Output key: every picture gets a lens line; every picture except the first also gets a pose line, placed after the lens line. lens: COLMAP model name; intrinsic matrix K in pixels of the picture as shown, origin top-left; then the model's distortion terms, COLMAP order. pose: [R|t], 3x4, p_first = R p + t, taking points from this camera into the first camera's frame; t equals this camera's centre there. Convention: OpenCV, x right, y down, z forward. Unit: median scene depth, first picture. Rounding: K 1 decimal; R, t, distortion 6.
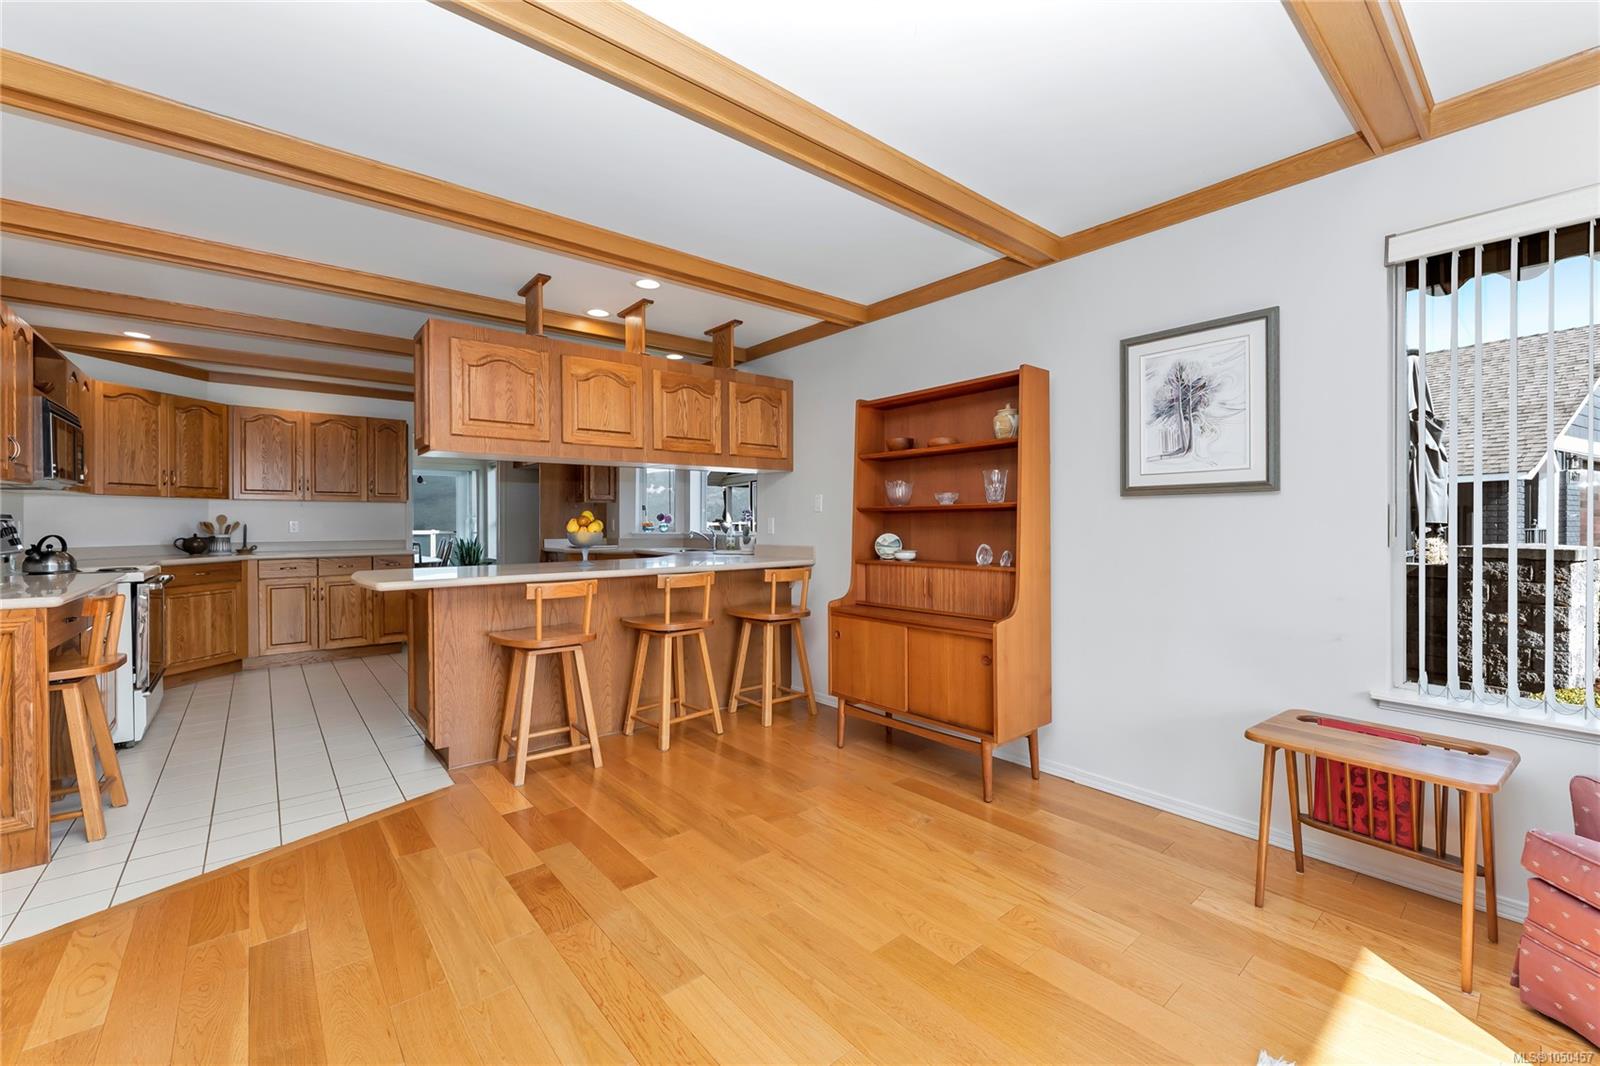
lens RADIAL K [[649.8, 0, 798.4], [0, 649.8, 525.8], [0, 0, 1]] dist [0.000380, 0.000001]
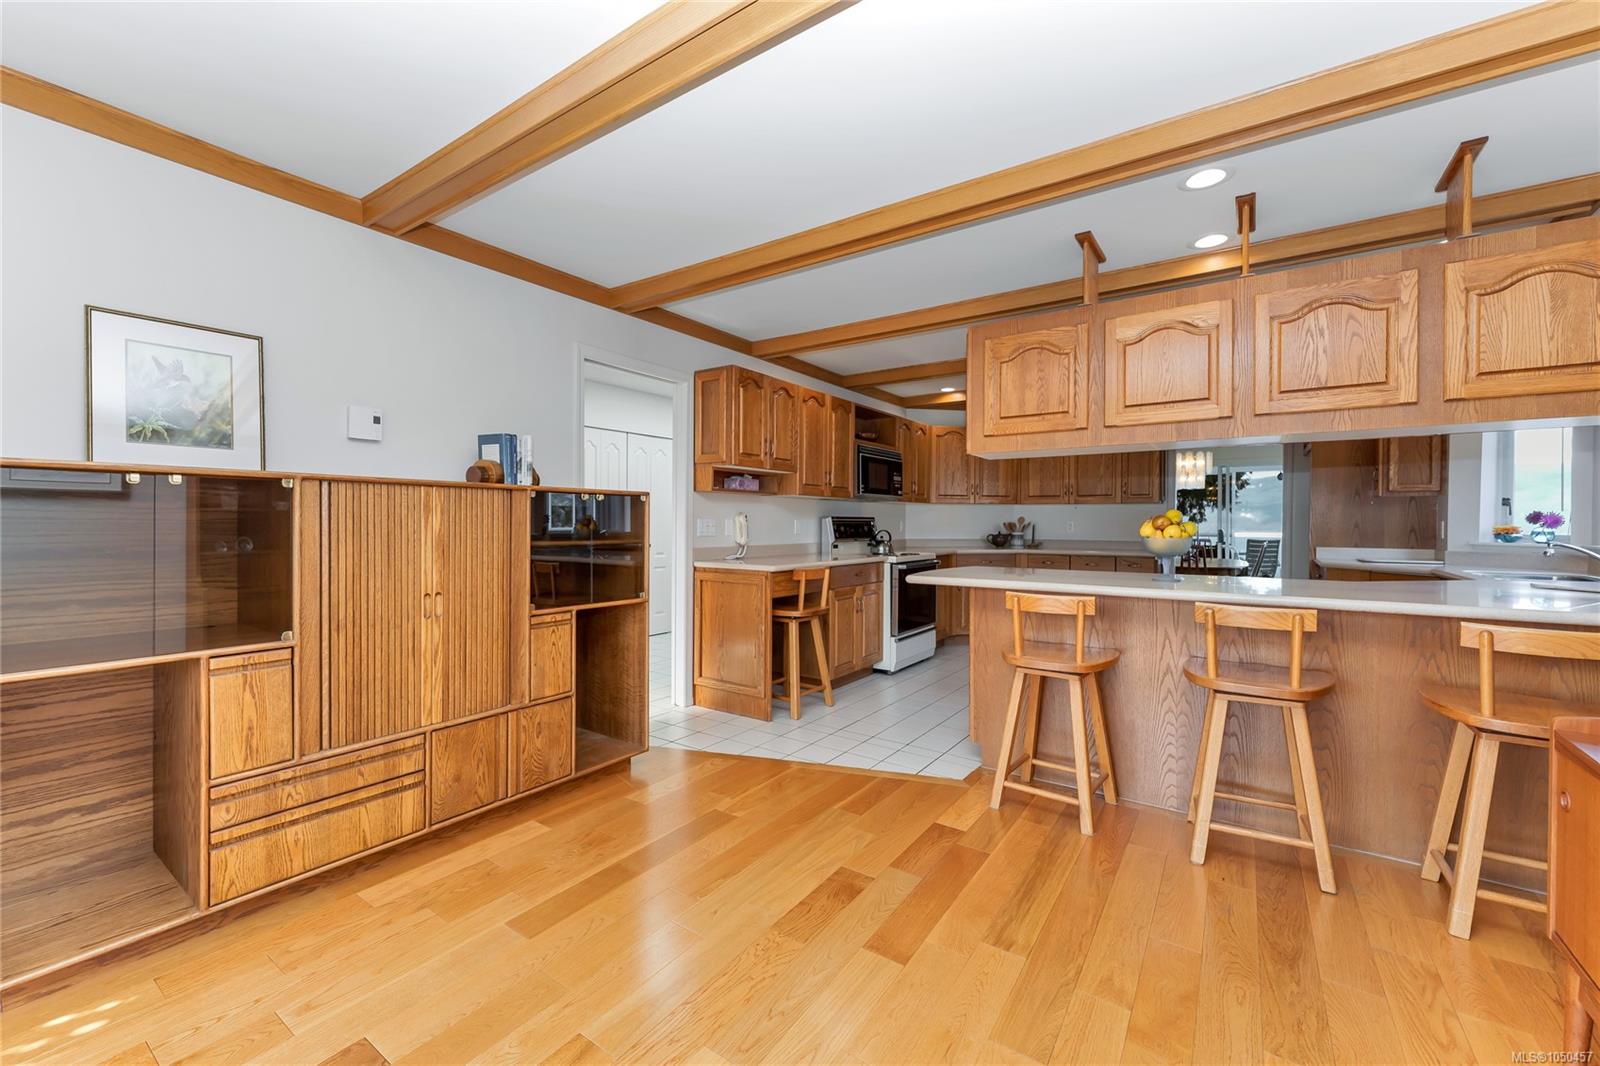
lens RADIAL K [[642.8, 0, 796.7], [0, 642.8, 526.5], [0, 0, 1]] dist [-0.001162, -0.000130]
pose [[0.260896, 0.010408, -0.965311, 0.301878], [-0.011230, 0.999907, 0.007746, -0.004003], [0.965302, 0.008819, 0.260989, 0.390856]]
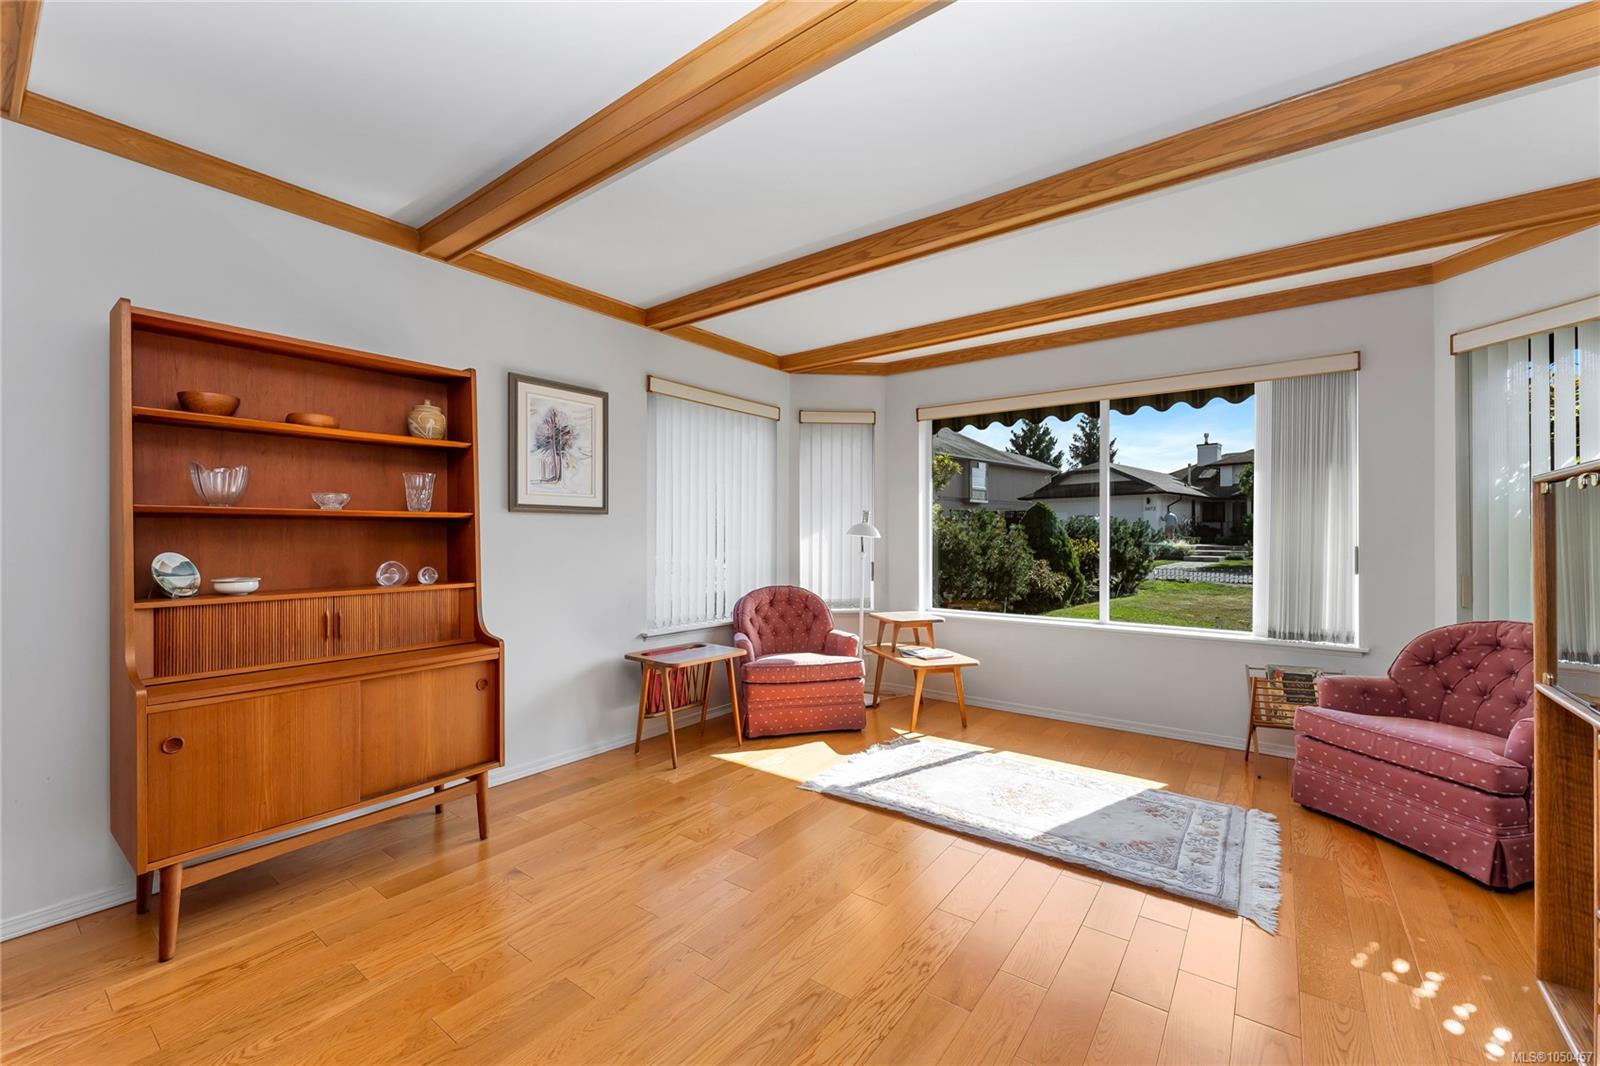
lens RADIAL K [[646.5, 0, 795.6], [0, 646.5, 532.5], [0, 0, 1]] dist [-0.001067, 0.000099]
pose [[-0.221471, 0.008195, 0.975132, -0.525096], [0.003535, 0.999965, -0.007600, 0.000423], [-0.975161, 0.001764, -0.221492, 0.578558]]
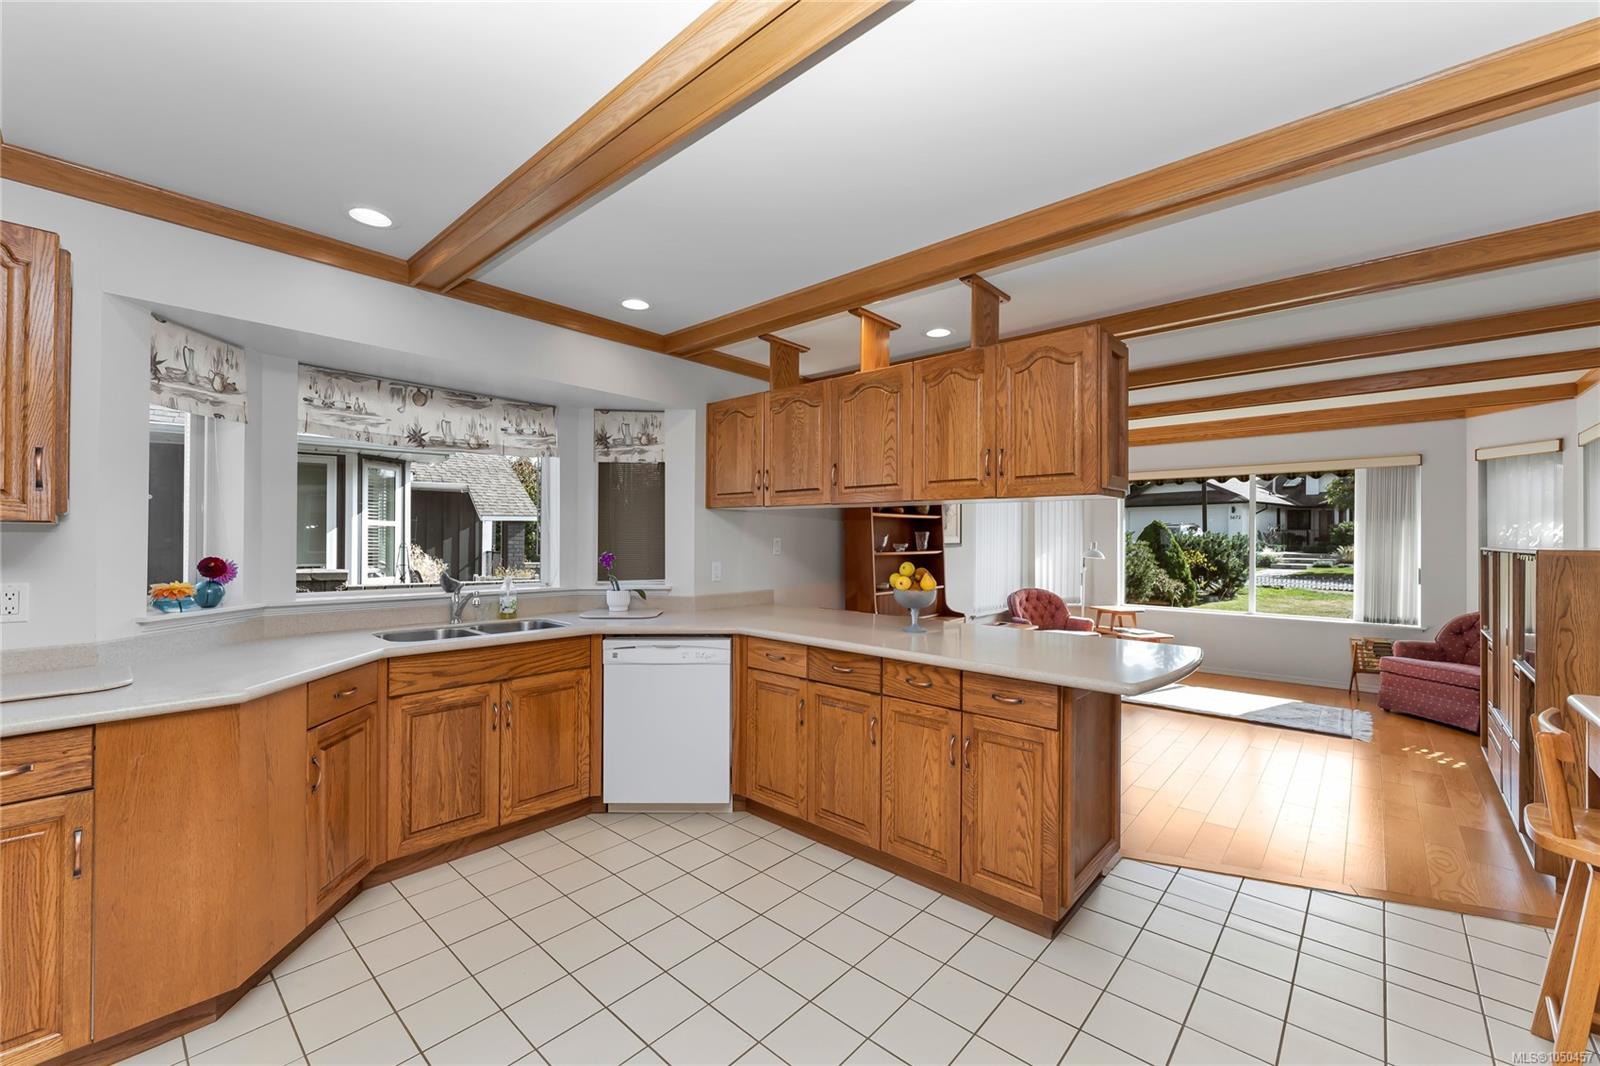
lens RADIAL K [[643.8, 0, 796.6], [0, 643.8, 535.1], [0, 0, 1]] dist [-0.001492, -0.000163]
pose [[-0.139574, 0.008201, 0.990178, -1.128739], [0.000932, 0.999966, -0.008151, -0.052101], [-0.990211, -0.000214, -0.139577, 1.297997]]
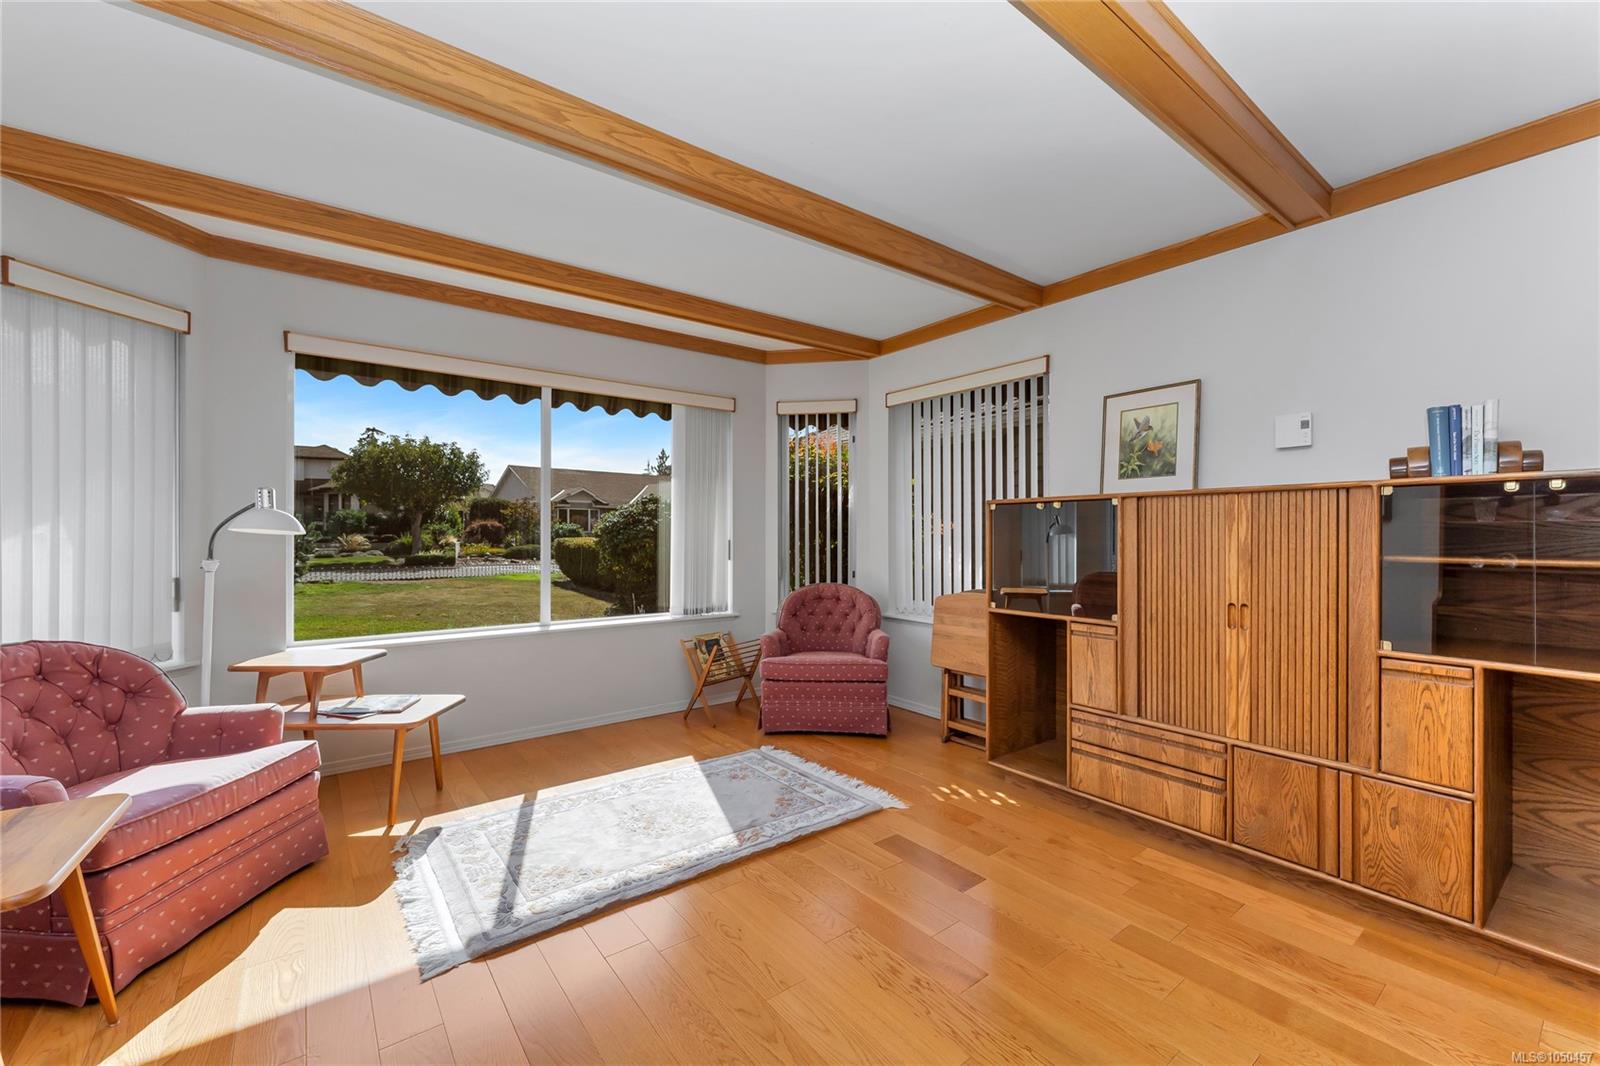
lens RADIAL K [[641.2, 0, 797.2], [0, 641.2, 532.4], [0, 0, 1]] dist [-0.001362, -0.000359]
pose [[-0.998779, 0.003080, 0.049303, -0.008610], [0.003166, 0.999994, 0.001683, 0.000034], [-0.049297, 0.001837, -0.998782, 0.836751]]
